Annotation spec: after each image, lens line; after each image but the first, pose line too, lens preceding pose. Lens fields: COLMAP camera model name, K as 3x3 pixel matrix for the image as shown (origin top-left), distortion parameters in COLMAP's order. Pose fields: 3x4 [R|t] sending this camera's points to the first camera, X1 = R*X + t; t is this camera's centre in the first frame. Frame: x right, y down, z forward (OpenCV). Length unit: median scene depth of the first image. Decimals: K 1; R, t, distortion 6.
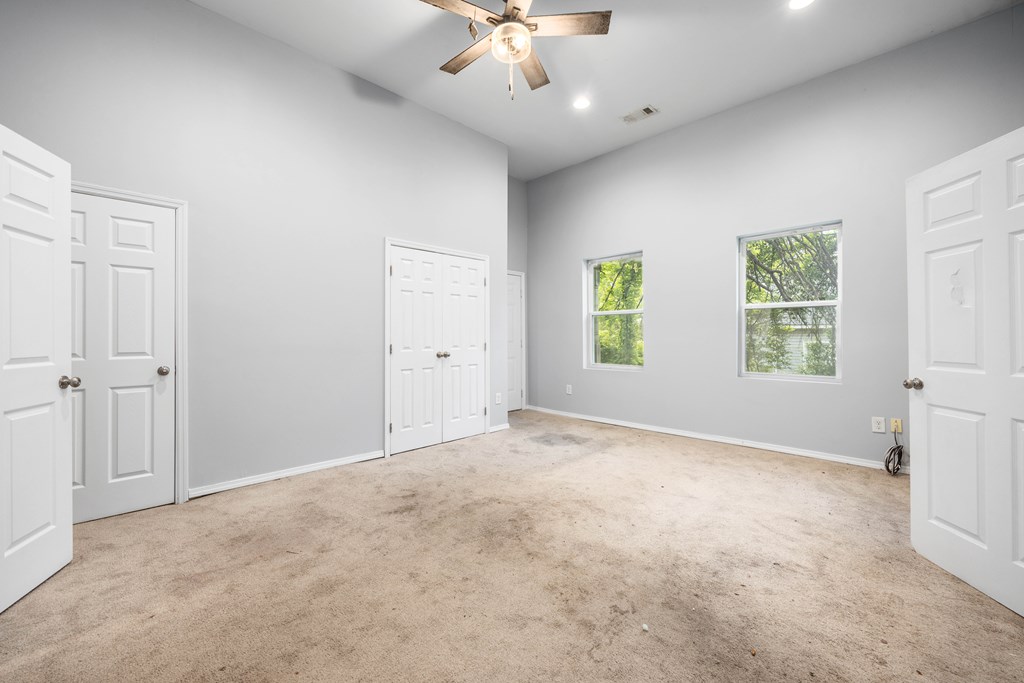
lens RADIAL K [[397.0, 0, 513.3], [0, 397.0, 330.9], [0, 0, 1]] dist [-0.004284, -0.000058]
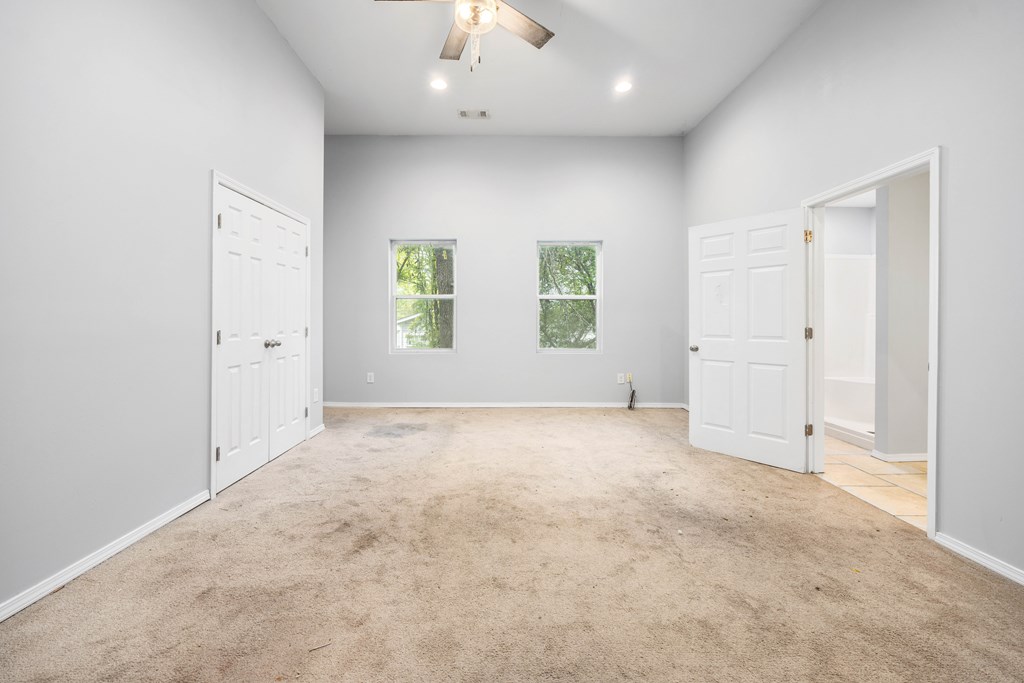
lens RADIAL K [[397.0, 0, 519.0], [0, 397.0, 318.2], [0, 0, 1]] dist [-0.004284, -0.000058]
pose [[0.721952, 0.007661, 0.691900, -0.484040], [-0.012786, 0.999916, 0.002270, 0.005845], [-0.691825, -0.010486, 0.721989, 0.190936]]
